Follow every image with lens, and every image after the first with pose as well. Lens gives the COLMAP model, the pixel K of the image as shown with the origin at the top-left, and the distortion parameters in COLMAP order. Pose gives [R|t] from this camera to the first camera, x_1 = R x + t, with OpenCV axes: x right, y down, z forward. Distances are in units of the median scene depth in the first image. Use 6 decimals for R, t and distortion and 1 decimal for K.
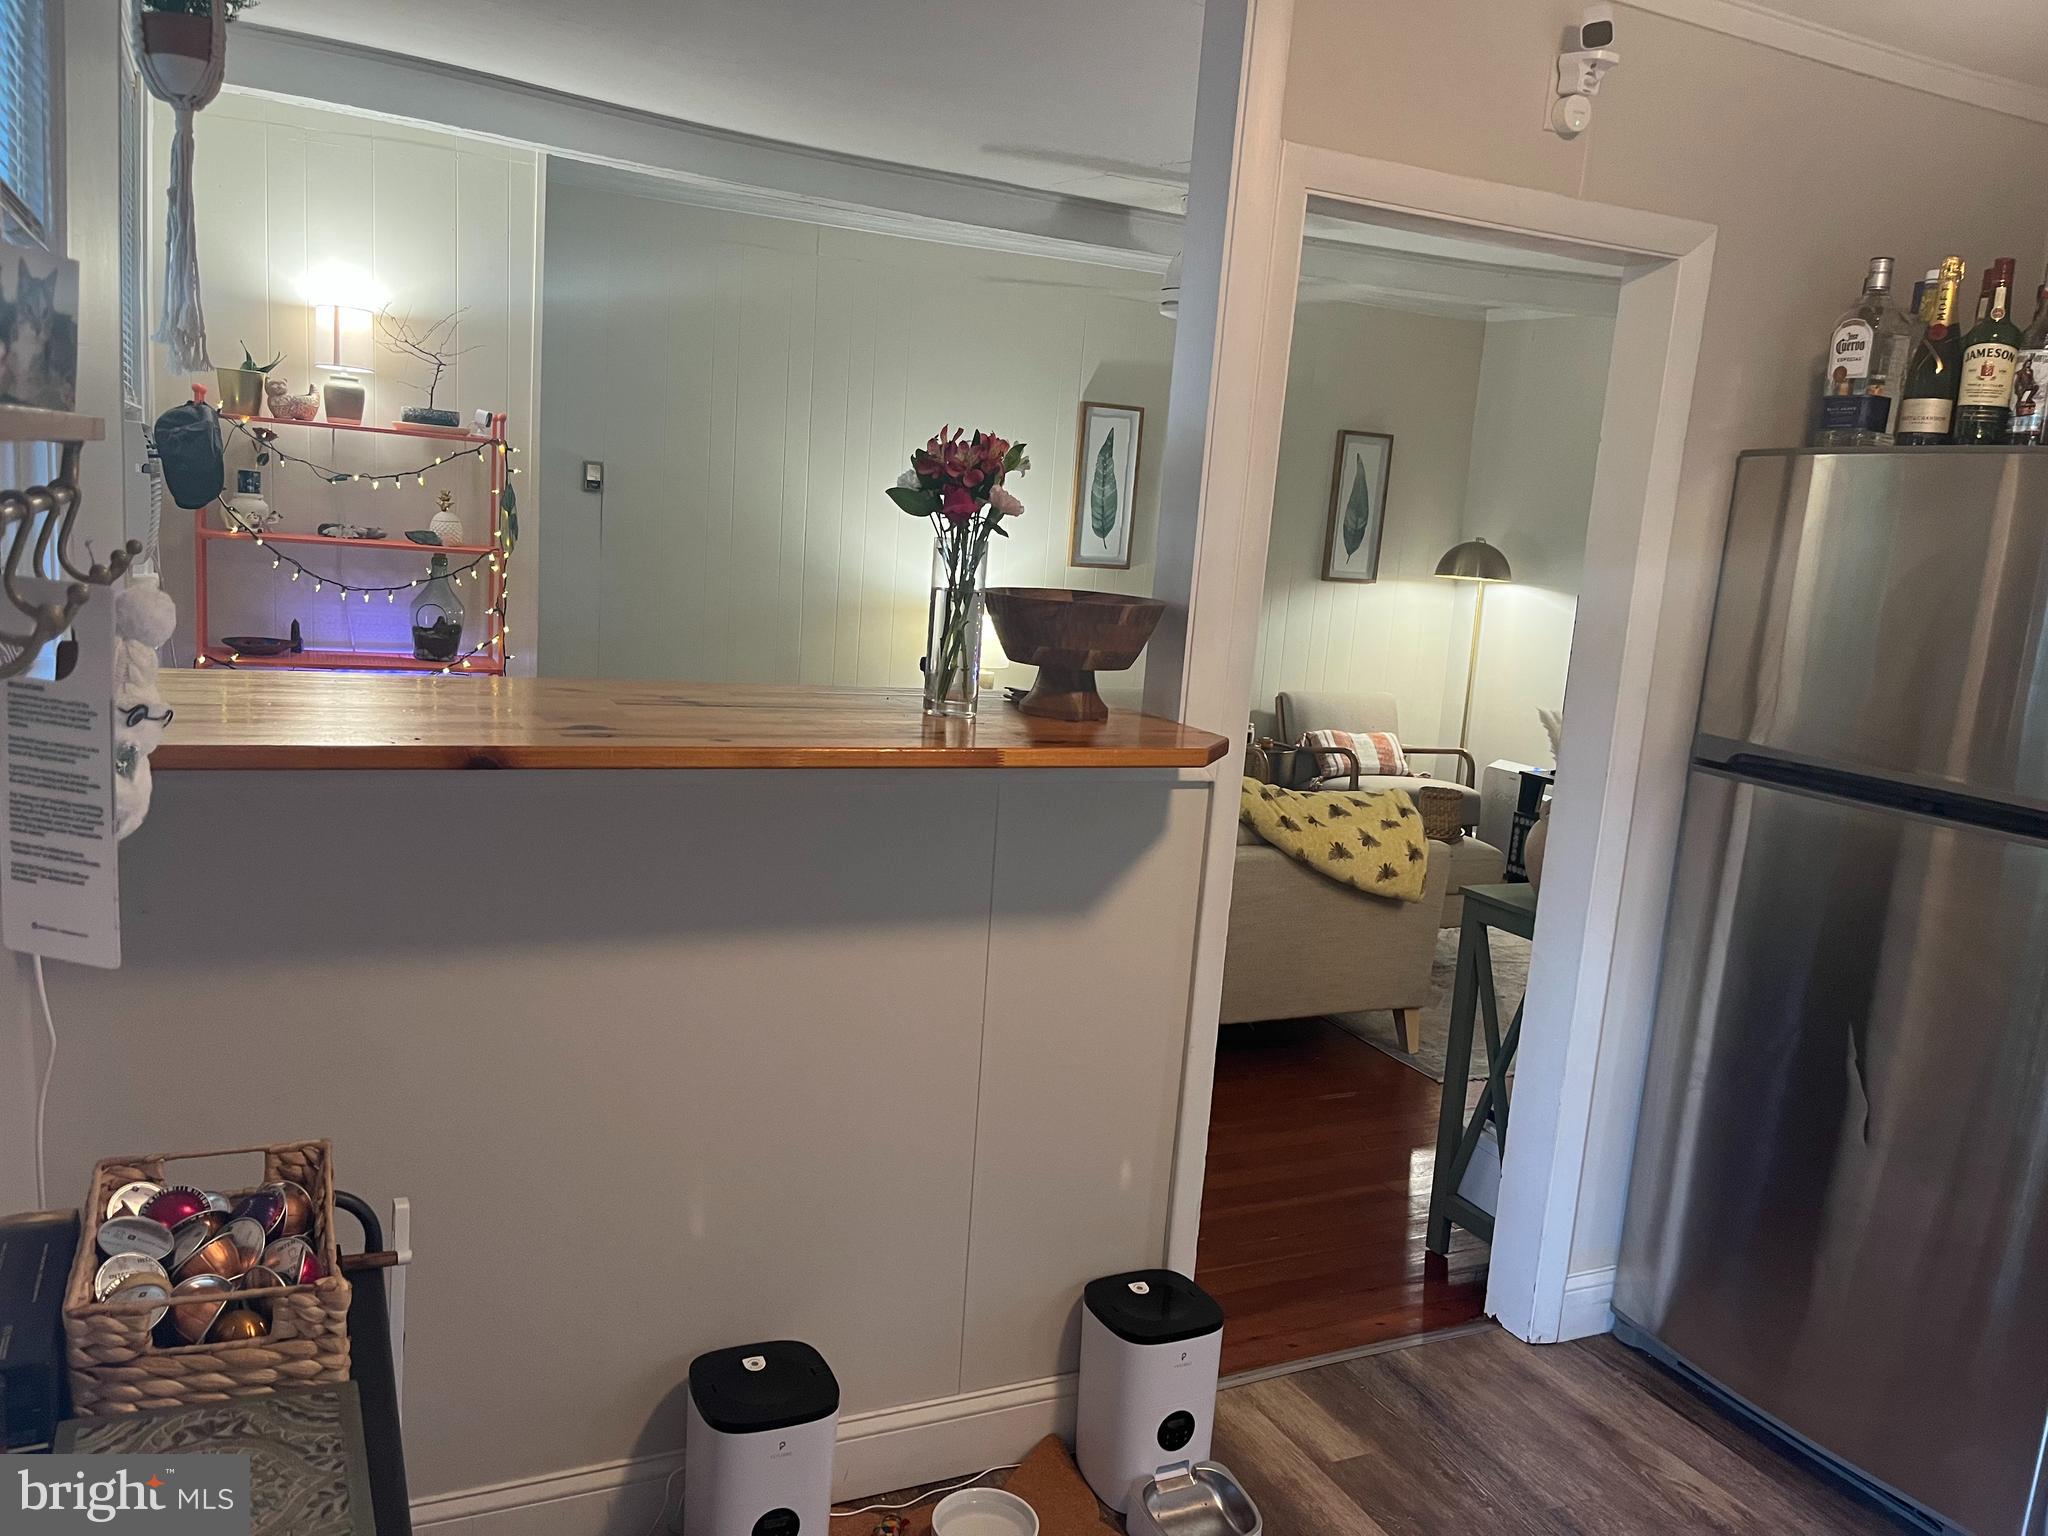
lens RADIAL K [[1554.0, 0, 1007.8], [0, 1554.0, 786.0], [0, 0, 1]] dist [0.054823, -0.067362]
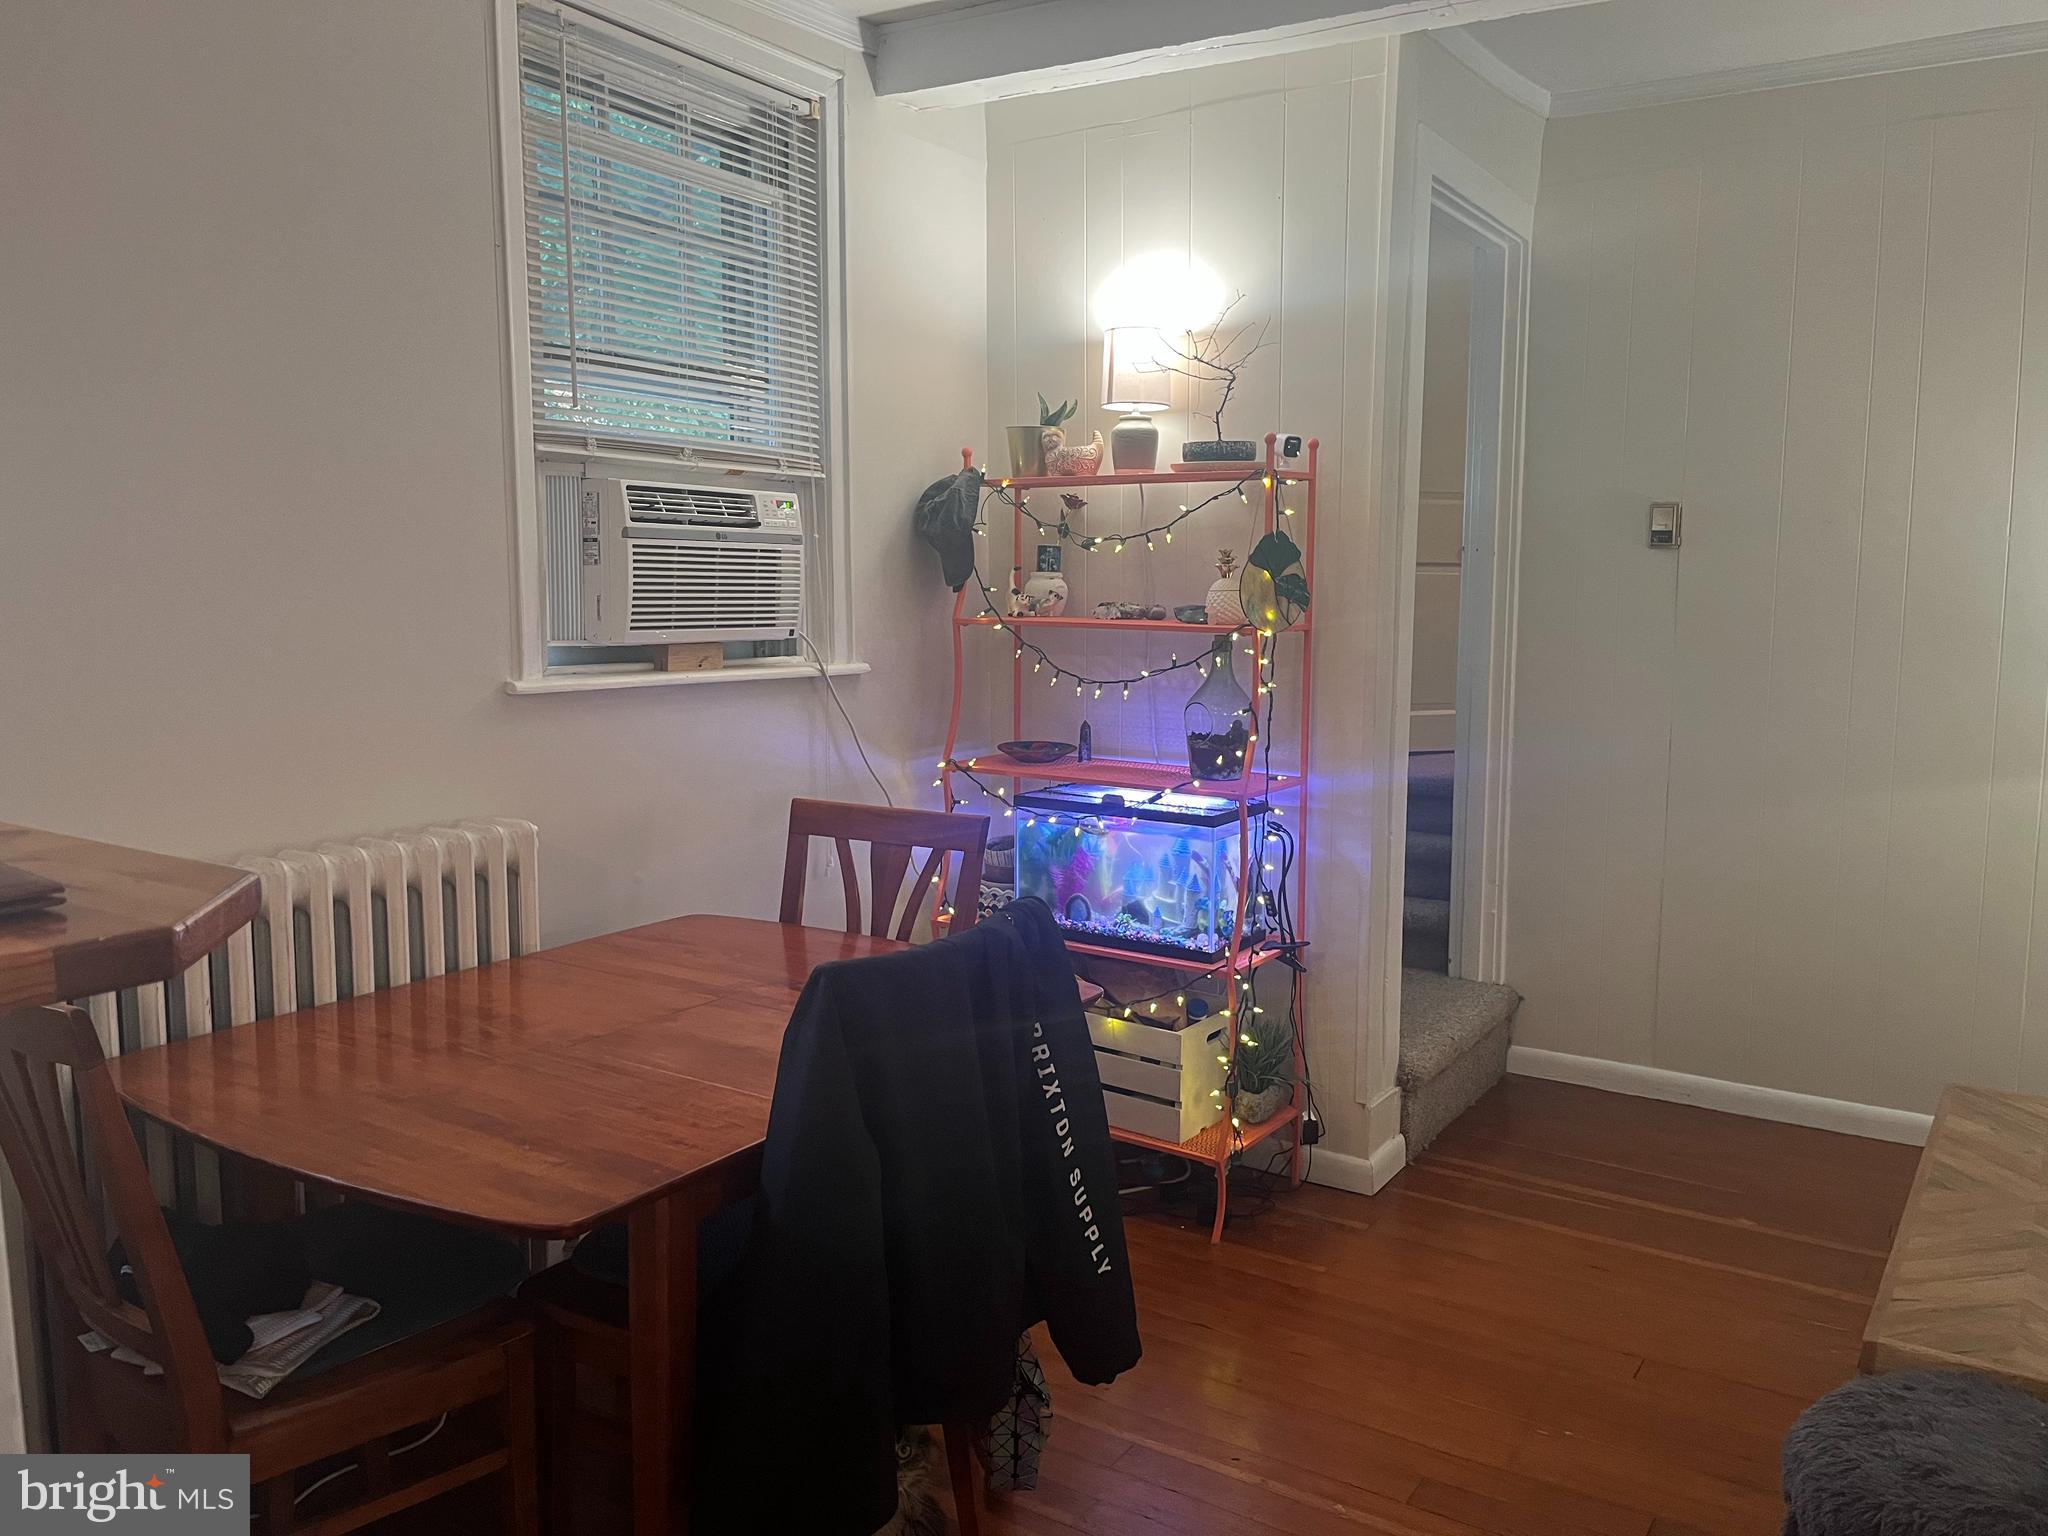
lens RADIAL K [[1554.0, 0, 1015.0], [0, 1554.0, 757.6], [0, 0, 1]] dist [0.054823, -0.067362]
pose [[0.526568, 0.030827, -0.849574, 0.142314], [-0.116243, 0.992567, -0.036032, -0.035976], [0.842148, 0.117730, 0.526238, 0.363719]]
